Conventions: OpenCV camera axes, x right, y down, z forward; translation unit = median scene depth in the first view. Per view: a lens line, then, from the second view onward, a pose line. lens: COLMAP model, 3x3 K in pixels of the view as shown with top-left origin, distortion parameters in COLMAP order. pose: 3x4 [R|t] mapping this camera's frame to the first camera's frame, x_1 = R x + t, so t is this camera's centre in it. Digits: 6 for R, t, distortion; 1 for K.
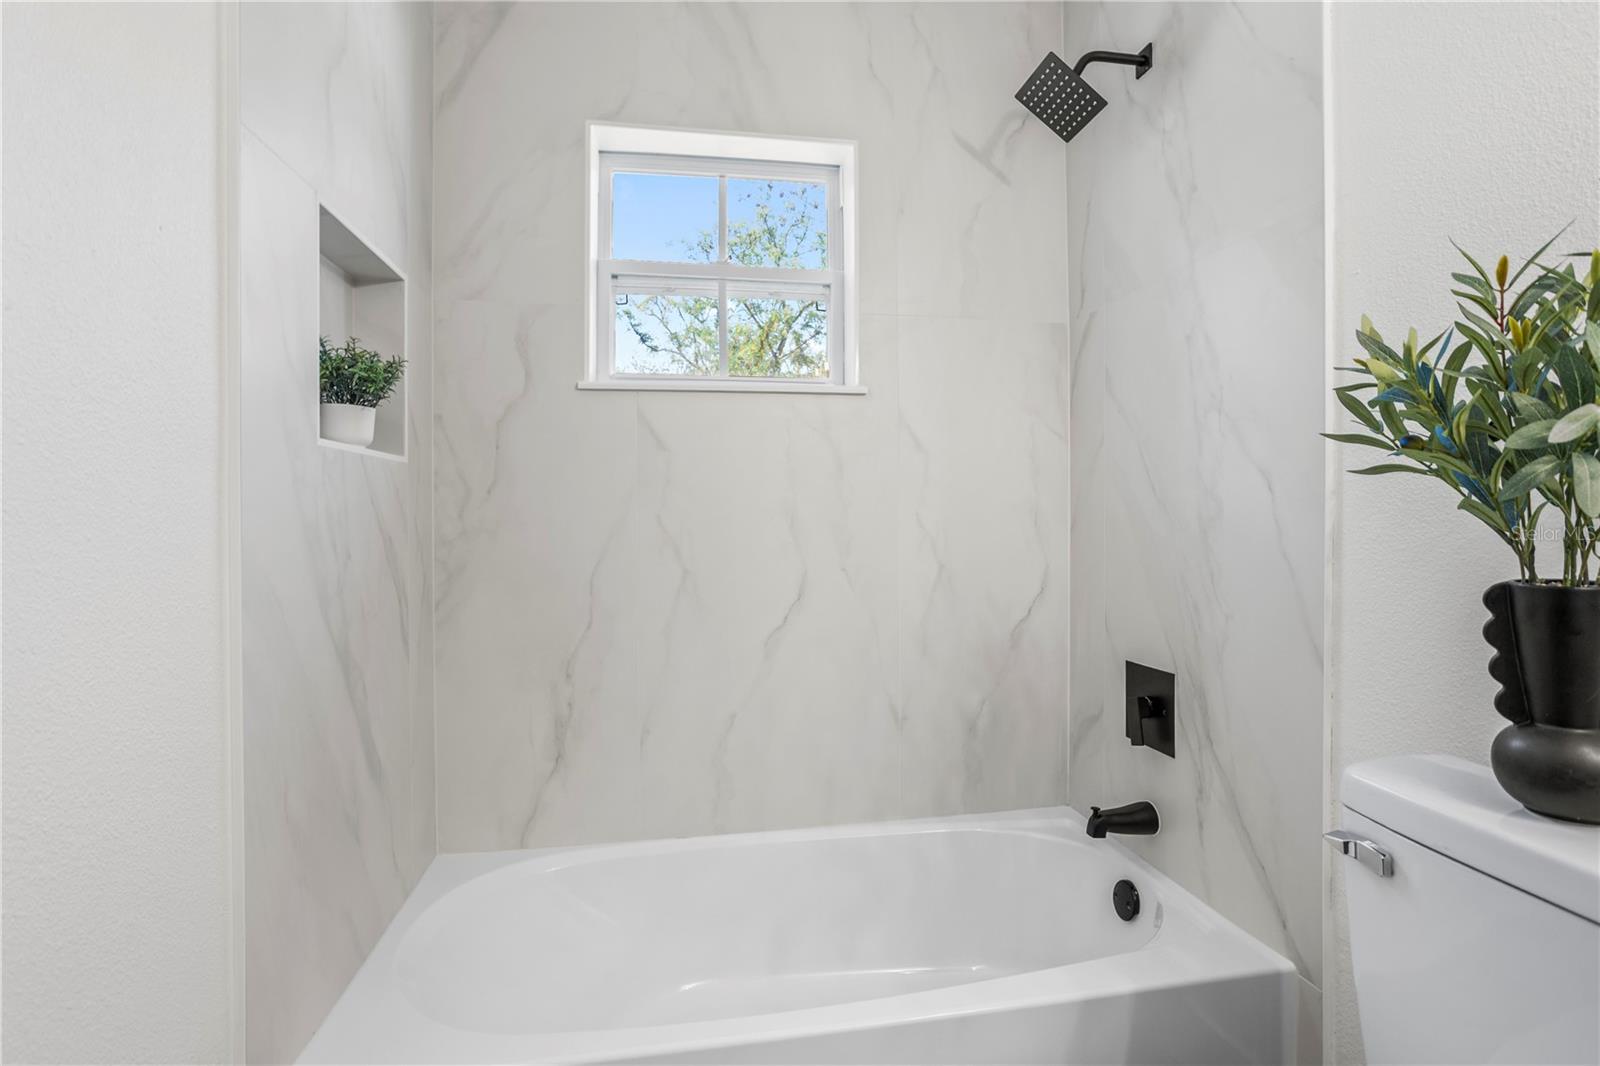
lens RADIAL K [[781.0, 0, 809.5], [0, 781.0, 526.5], [0, 0, 1]] dist [-0.046764, 0.025520]
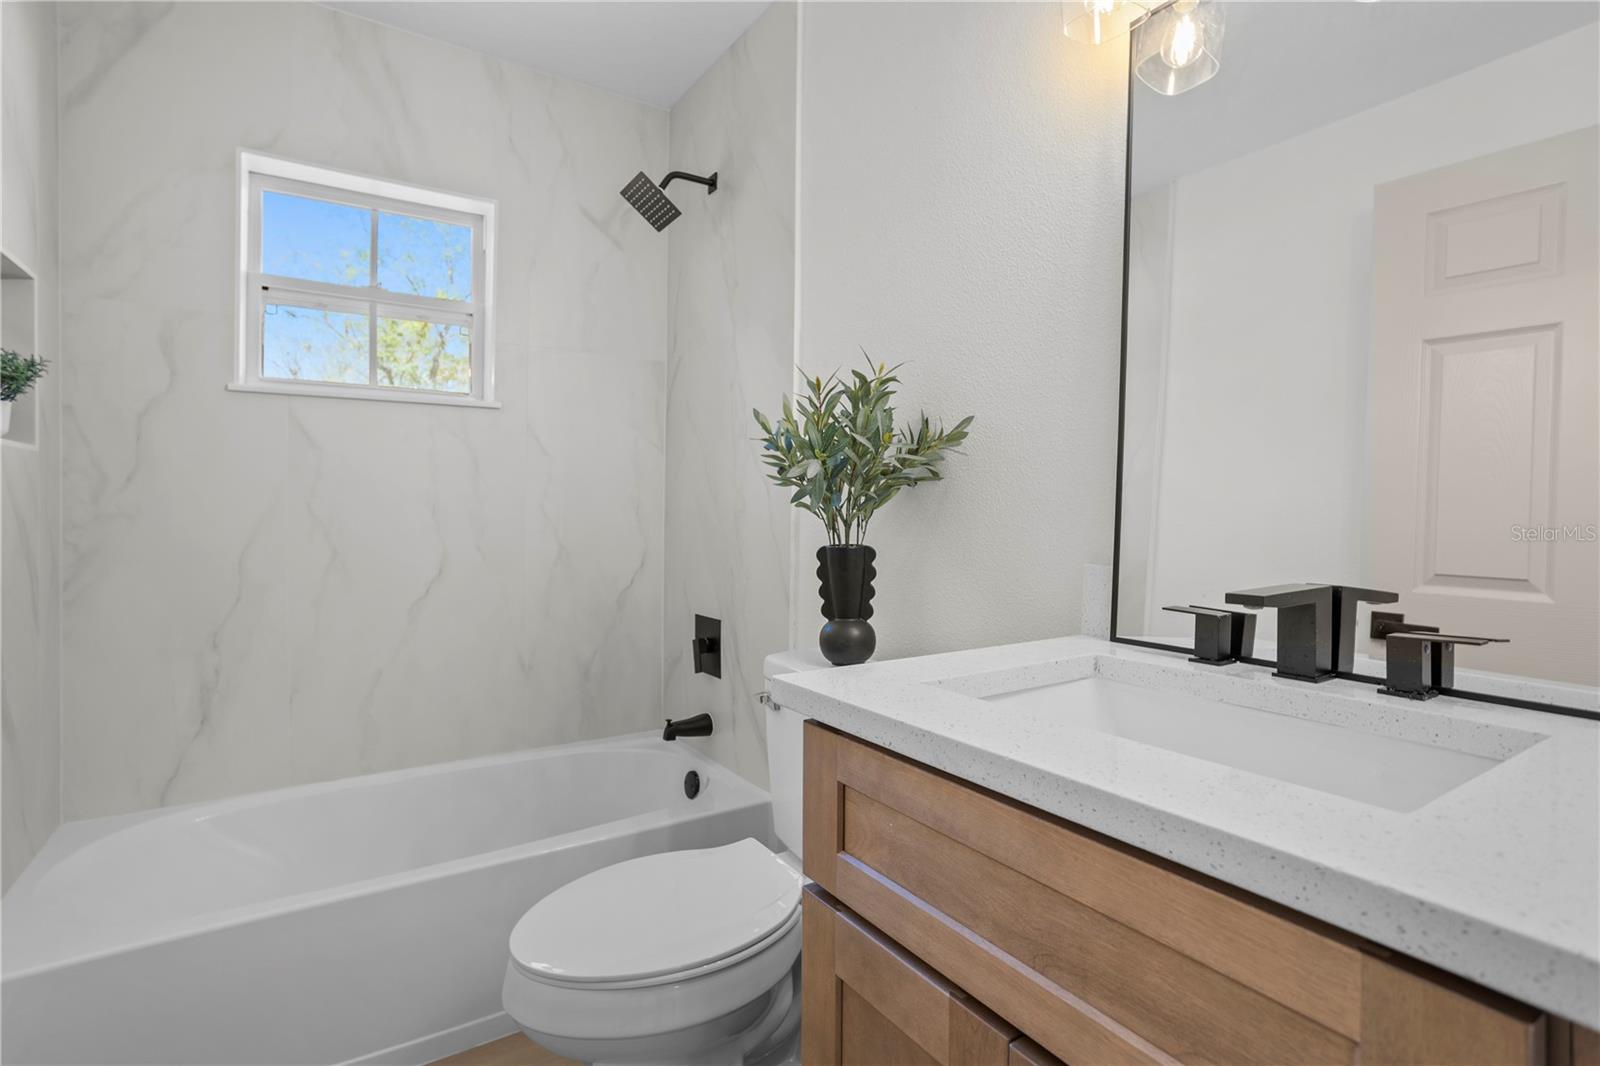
lens RADIAL K [[781.0, 0, 796.0], [0, 781.0, 518.1], [0, 0, 1]] dist [-0.046764, 0.025520]
pose [[0.926678, 0.008489, 0.375761, 0.048548], [-0.008380, 0.999963, -0.001925, 0.003348], [-0.375763, -0.001364, 0.926715, -0.336496]]
